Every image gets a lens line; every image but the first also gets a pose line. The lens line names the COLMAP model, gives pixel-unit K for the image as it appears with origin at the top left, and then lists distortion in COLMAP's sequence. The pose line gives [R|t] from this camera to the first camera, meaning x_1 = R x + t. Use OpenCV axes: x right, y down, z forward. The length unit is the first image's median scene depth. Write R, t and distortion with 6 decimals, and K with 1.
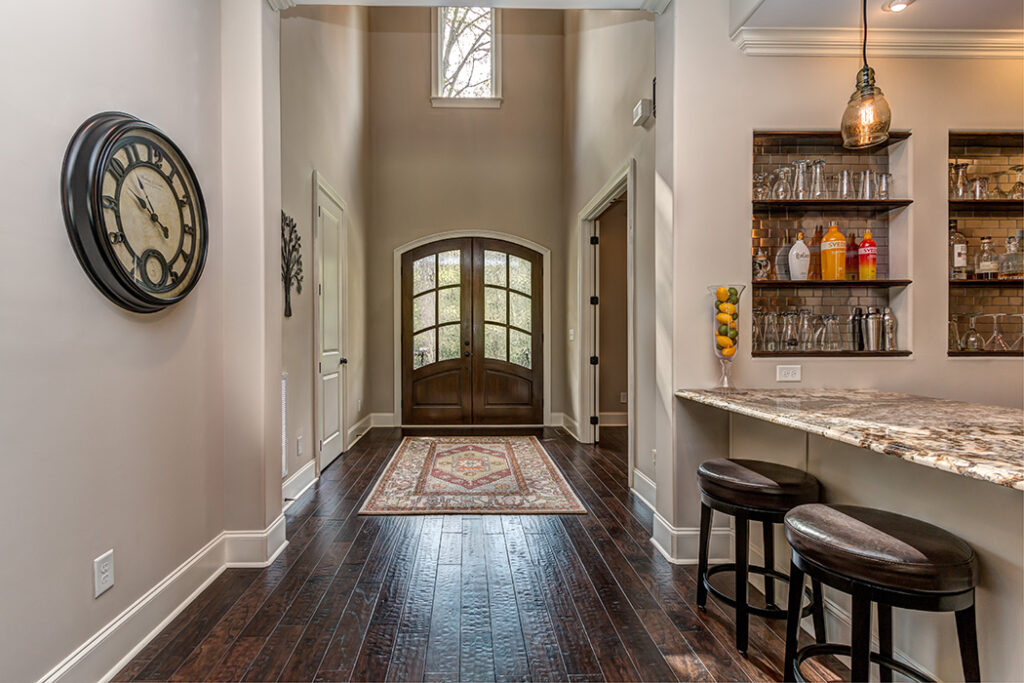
lens RADIAL K [[488.9, 0, 469.0], [0, 488.9, 339.3], [0, 0, 1]] dist [0.001702, 0.000876]
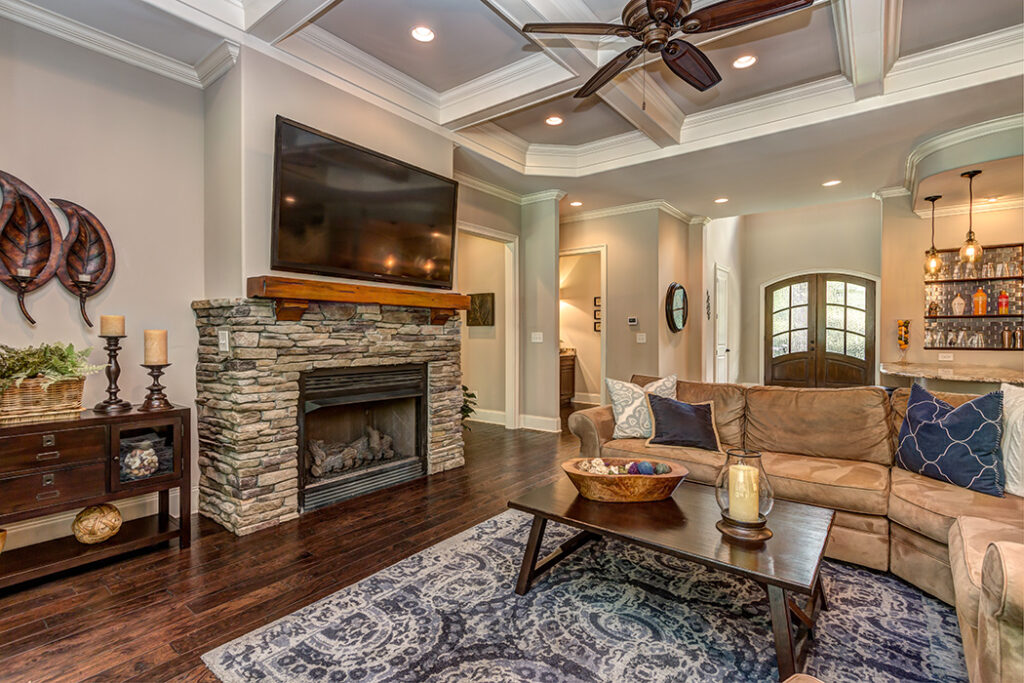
lens RADIAL K [[478.9, 0, 498.8], [0, 478.9, 339.4], [0, 0, 1]] dist [0.004451, -0.001143]
pose [[0.778405, 0.009913, -0.627685, 0.396708], [-0.004754, 0.999940, 0.009897, -0.022600], [0.627745, -0.004720, 0.778405, -1.822468]]
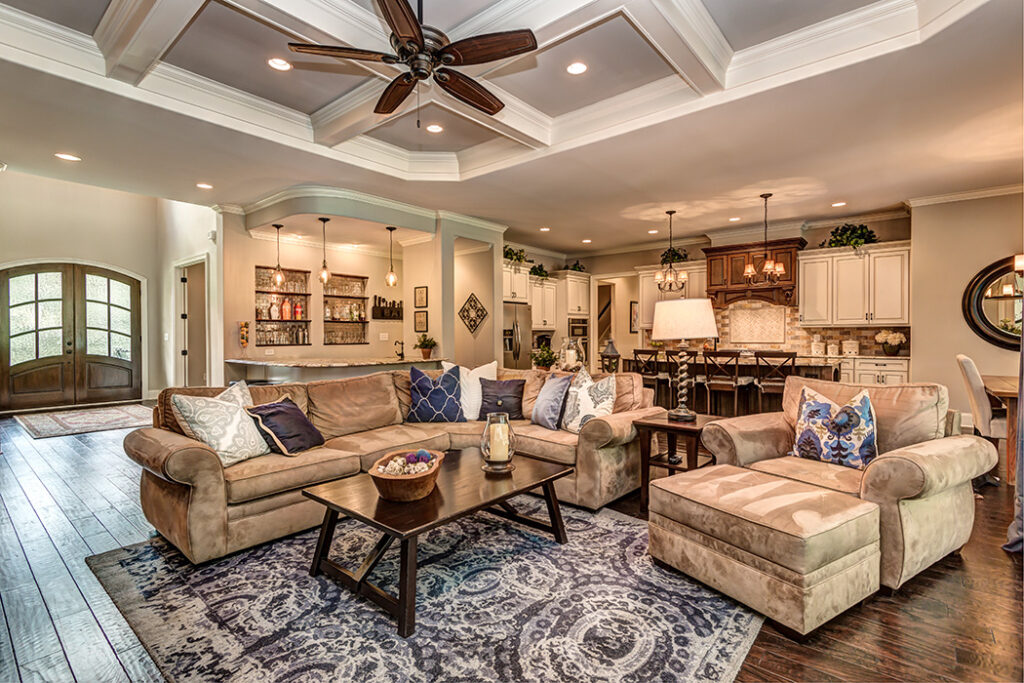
lens RADIAL K [[478.5, 0, 529.0], [0, 478.5, 339.1], [0, 0, 1]] dist [0.000683, -0.000071]
pose [[0.628905, -0.009166, 0.777428, -0.509425], [0.004648, 0.999957, 0.008030, -0.019605], [-0.777468, -0.001436, 0.628921, -1.743899]]
